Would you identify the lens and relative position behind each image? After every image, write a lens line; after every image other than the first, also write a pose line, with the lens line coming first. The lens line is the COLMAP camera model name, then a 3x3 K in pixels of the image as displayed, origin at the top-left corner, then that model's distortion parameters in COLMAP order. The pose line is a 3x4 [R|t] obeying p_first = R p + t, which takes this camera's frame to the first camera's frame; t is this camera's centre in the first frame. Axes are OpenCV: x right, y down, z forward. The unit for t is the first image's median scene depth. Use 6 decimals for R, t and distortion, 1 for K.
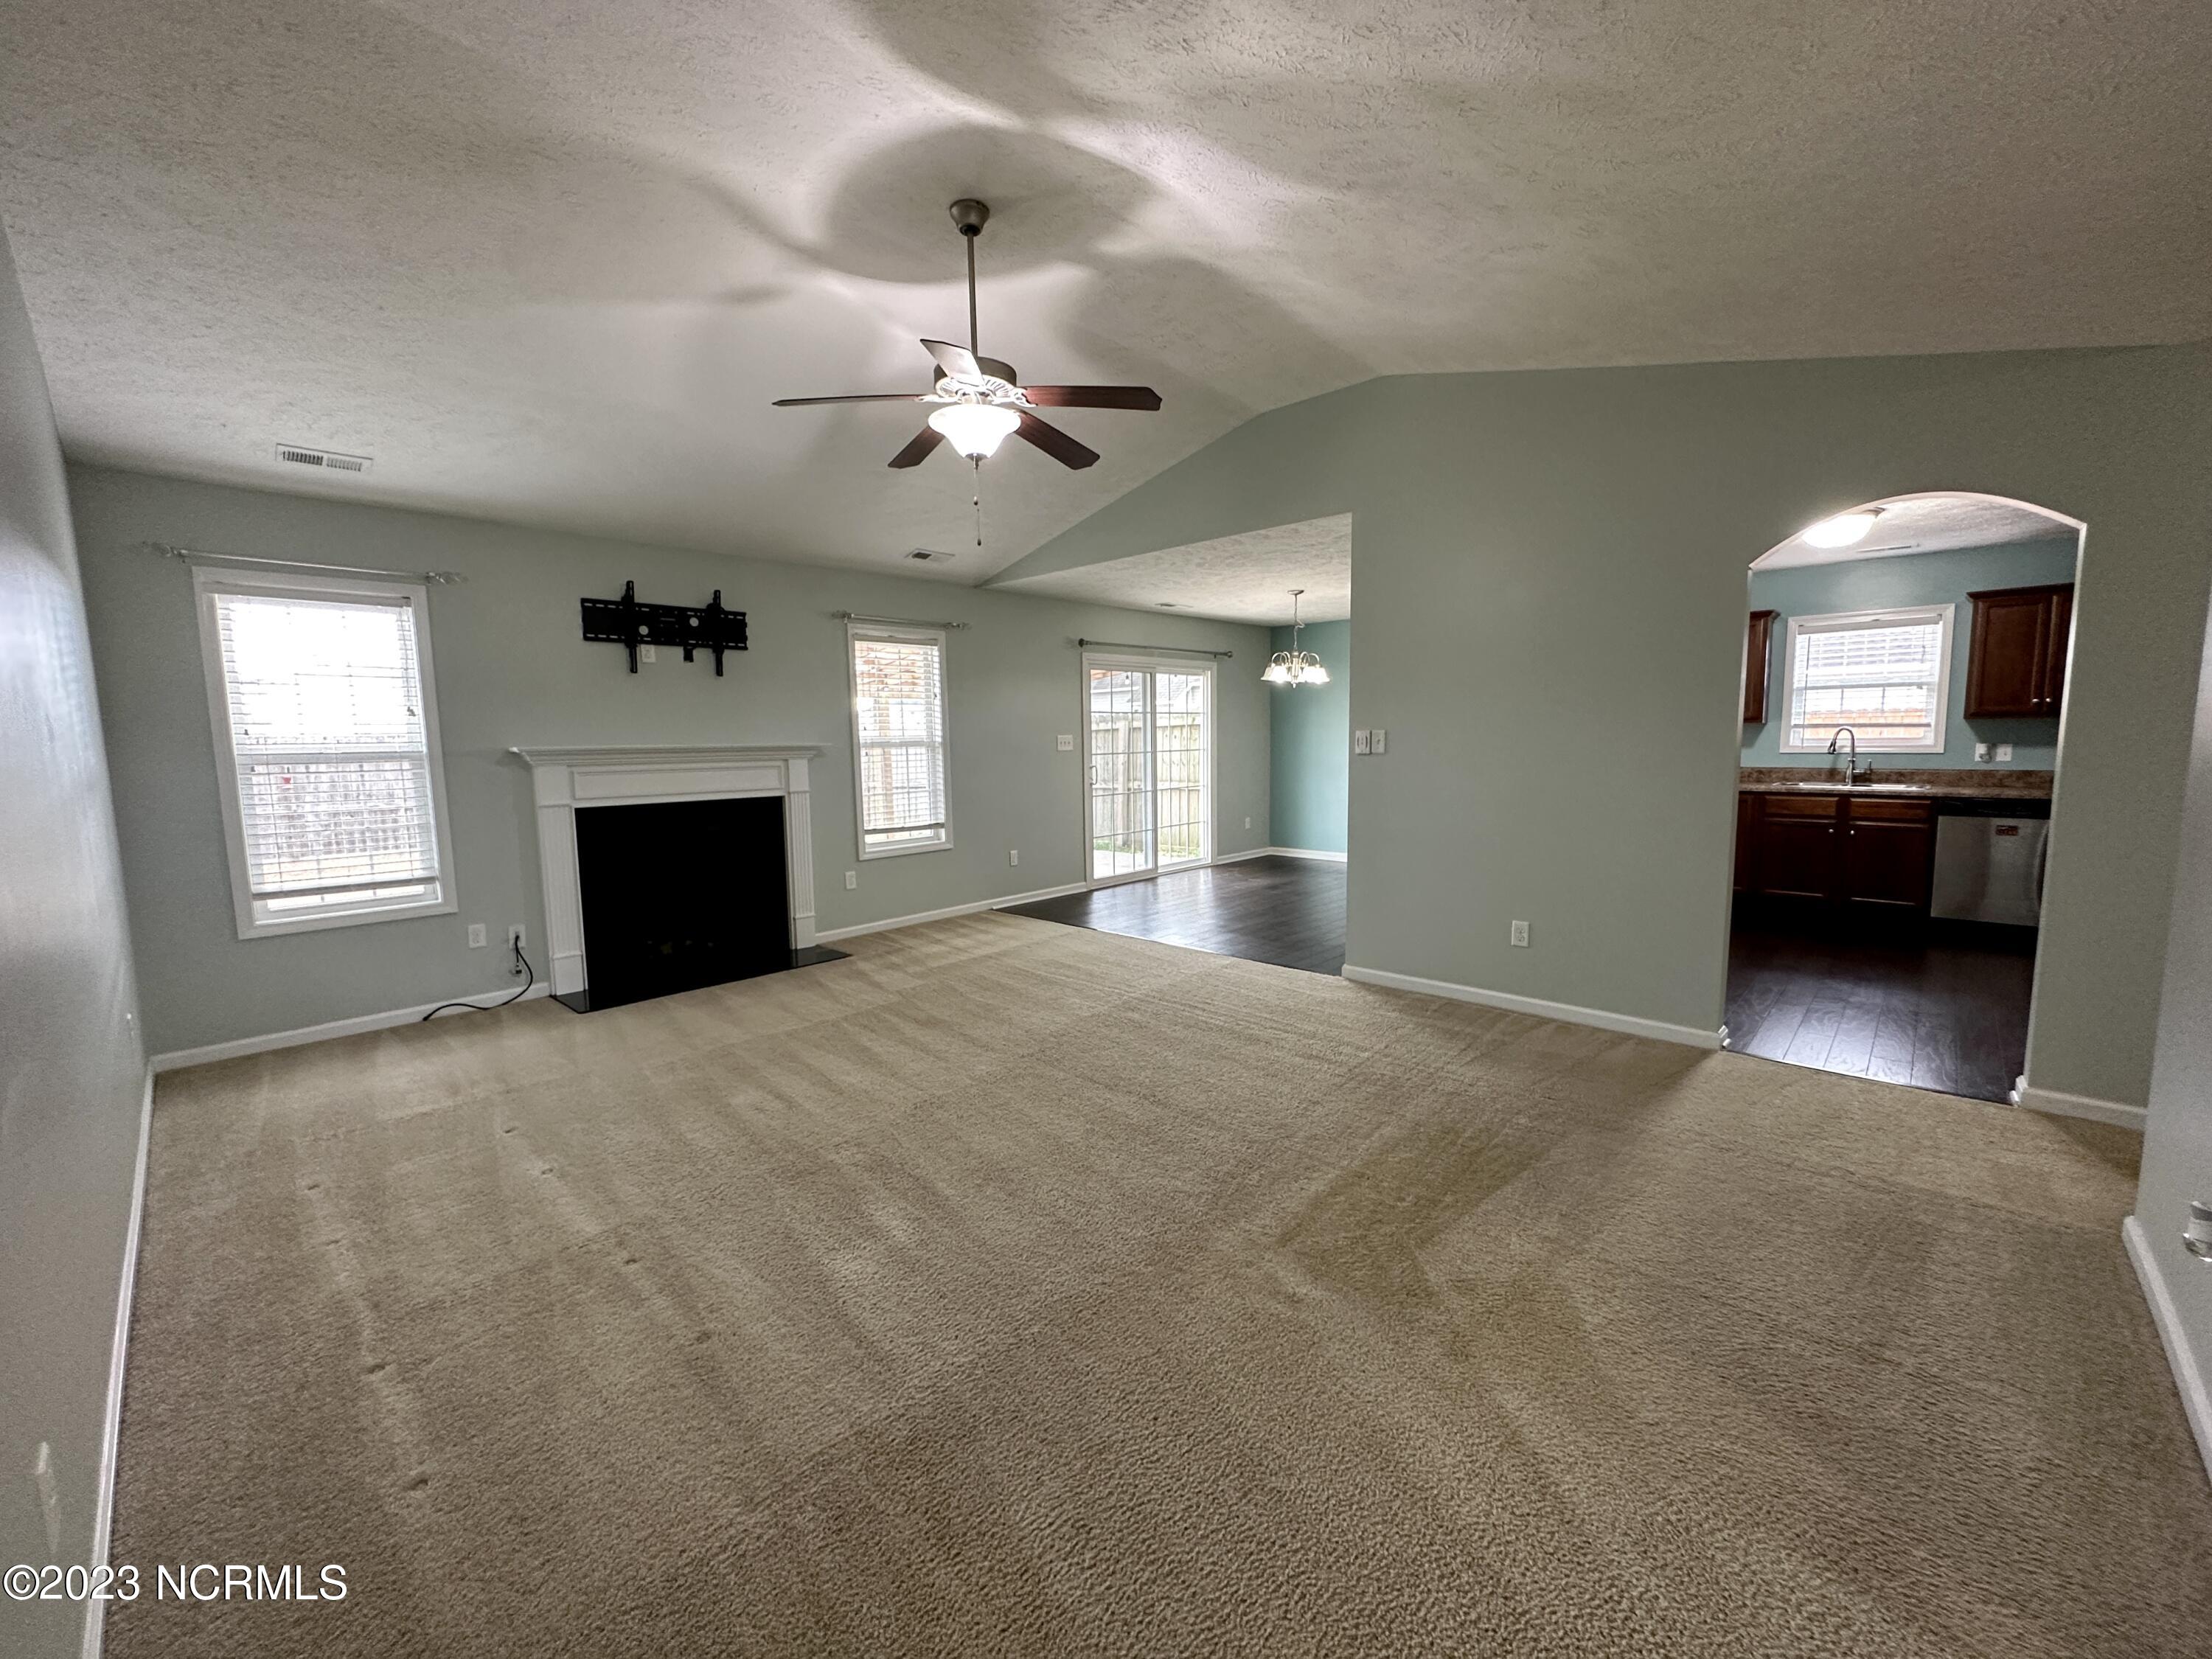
lens RADIAL K [[890.9, 0, 1106.0], [0, 890.9, 829.5], [0, 0, 1]] dist [-0.000492, -0.000031]
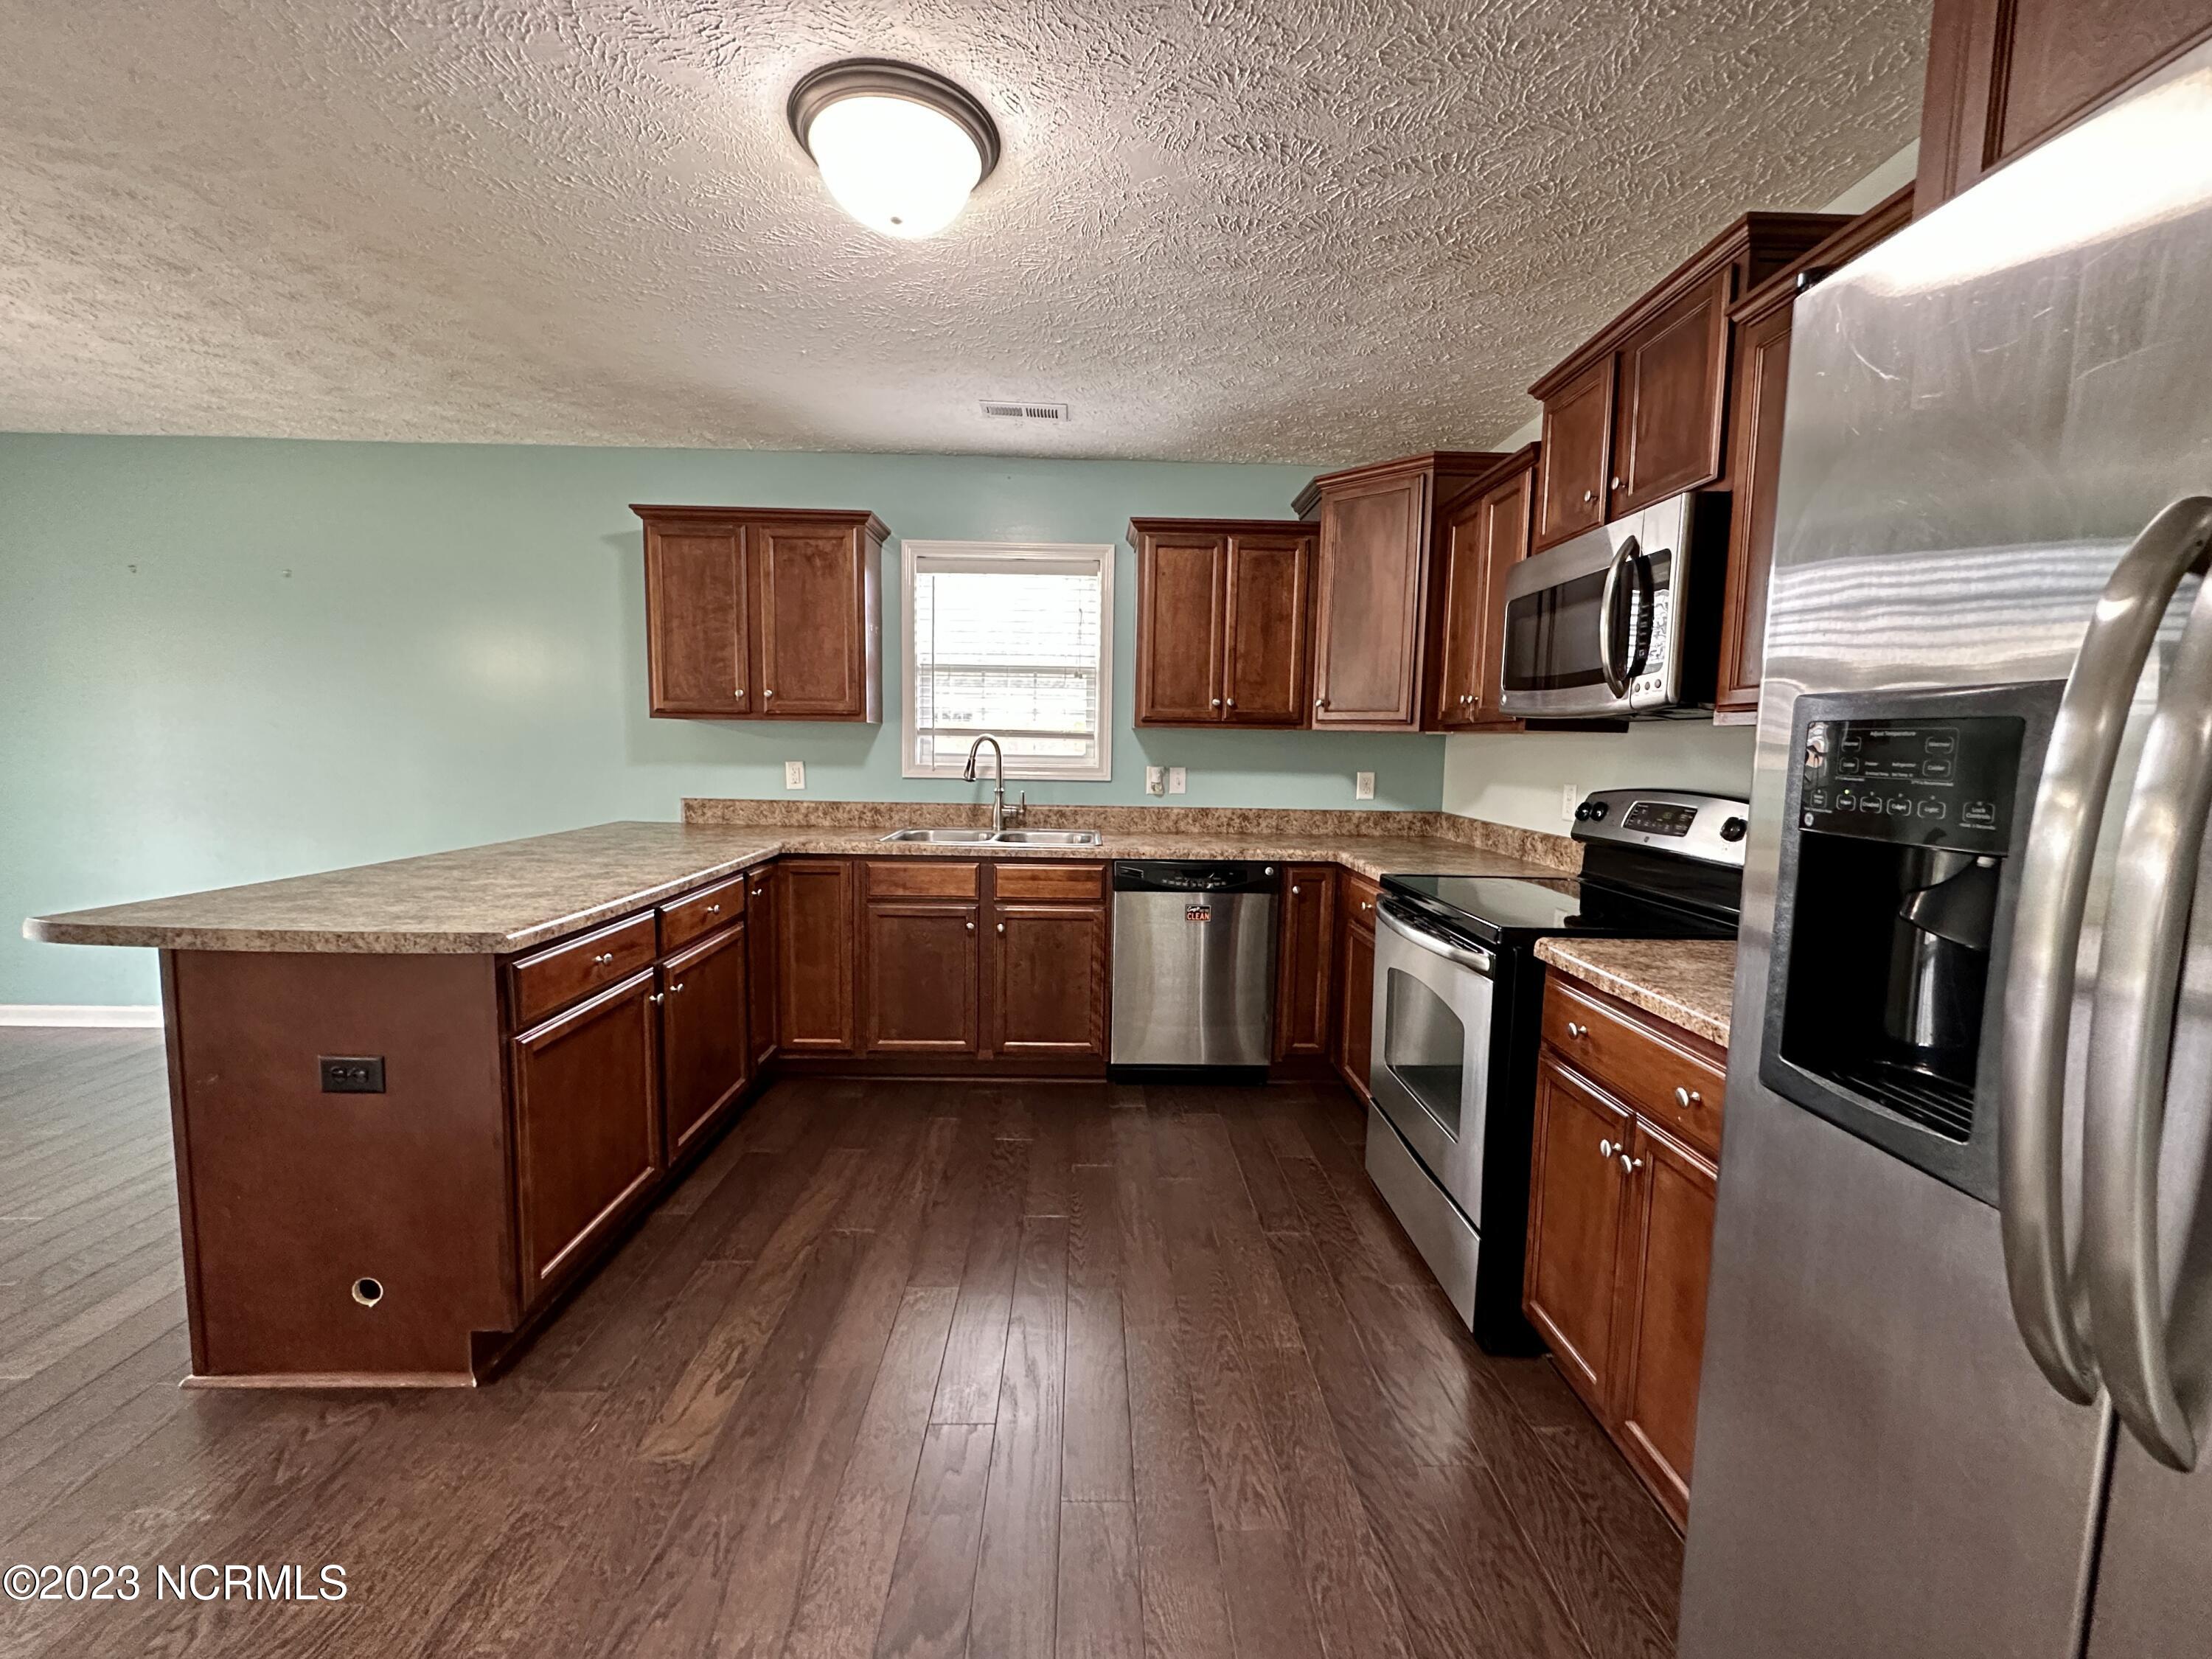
lens RADIAL K [[890.9, 0, 1106.0], [0, 890.9, 829.5], [0, 0, 1]] dist [-0.000492, -0.000031]
pose [[0.710211, -0.041406, 0.702771, 0.482070], [0.044307, 0.998919, 0.014078, -0.059154], [-0.702594, 0.021139, 0.711277, 0.541961]]
